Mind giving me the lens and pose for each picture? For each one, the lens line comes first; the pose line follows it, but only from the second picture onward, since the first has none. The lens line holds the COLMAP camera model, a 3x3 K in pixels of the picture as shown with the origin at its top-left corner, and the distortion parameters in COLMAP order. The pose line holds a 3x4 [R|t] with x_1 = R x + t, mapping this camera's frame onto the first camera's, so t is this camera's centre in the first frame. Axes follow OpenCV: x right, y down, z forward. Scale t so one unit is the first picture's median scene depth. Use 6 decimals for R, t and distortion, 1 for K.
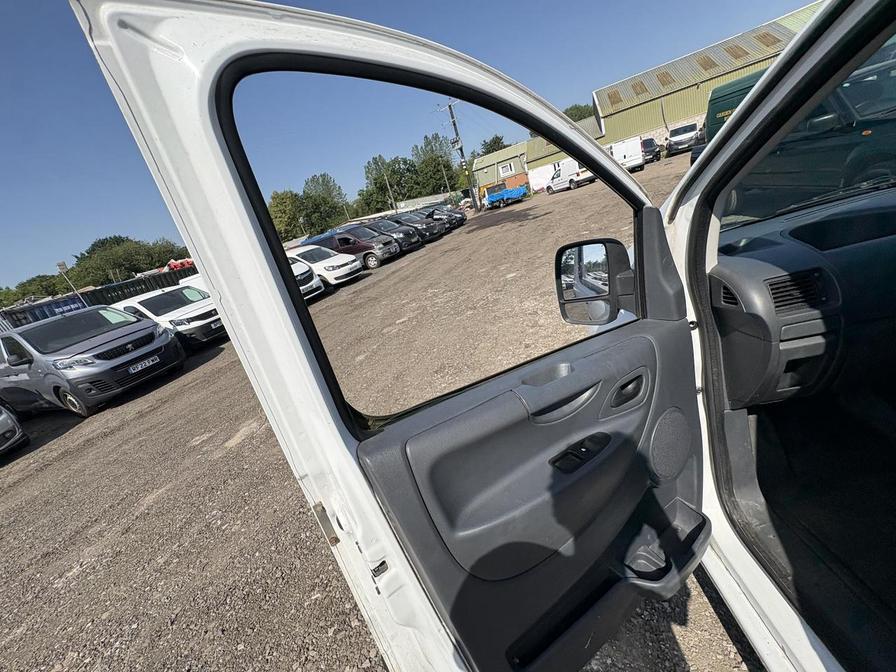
lens RADIAL K [[359.3, 0, 445.6], [0, 359.3, 336.8], [0, 0, 1]] dist [0.002317, 0.000085]
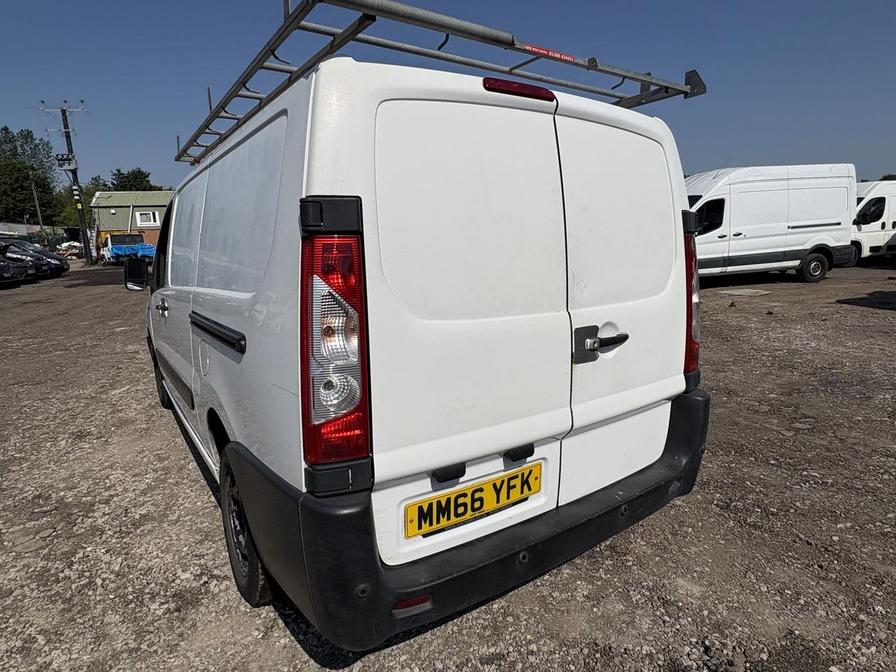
lens RADIAL K [[523.0, 0, 461.9], [0, 523.0, 324.9], [0, 0, 1]] dist [-0.002423, 0.005850]
pose [[0.747877, 0.146089, 0.647563, -0.015825], [0.042705, 0.962876, -0.266543, 0.105077], [-0.662463, 0.226996, 0.713874, -0.261678]]
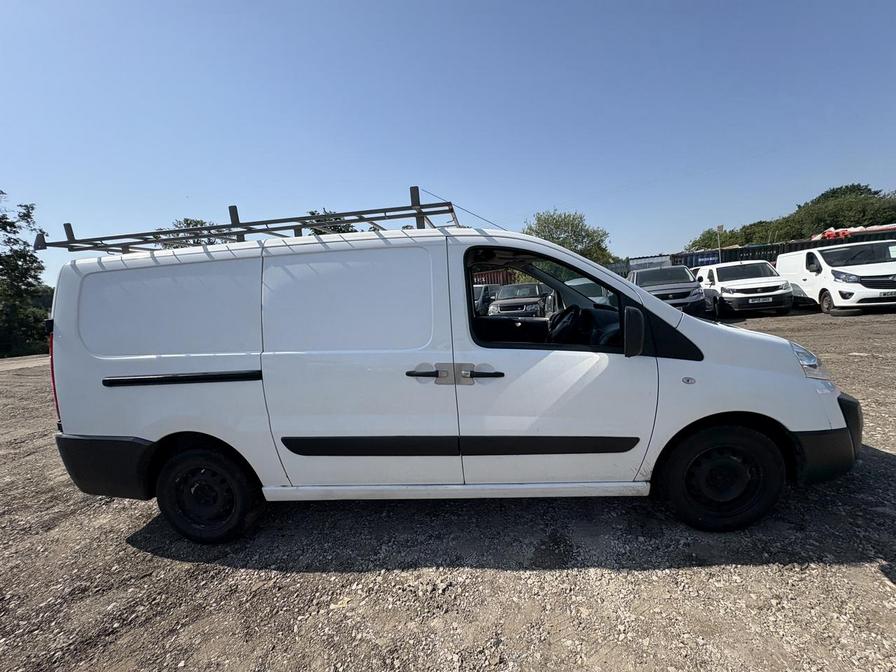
lens RADIAL K [[359.3, 0, 443.7], [0, 359.3, 330.6], [0, 0, 1]] dist [0.002317, 0.000085]
pose [[0.010715, 0.368926, -0.929397, 0.301609], [-0.250383, 0.900831, 0.354700, -0.070944], [0.968088, 0.228904, 0.102025, -0.038591]]
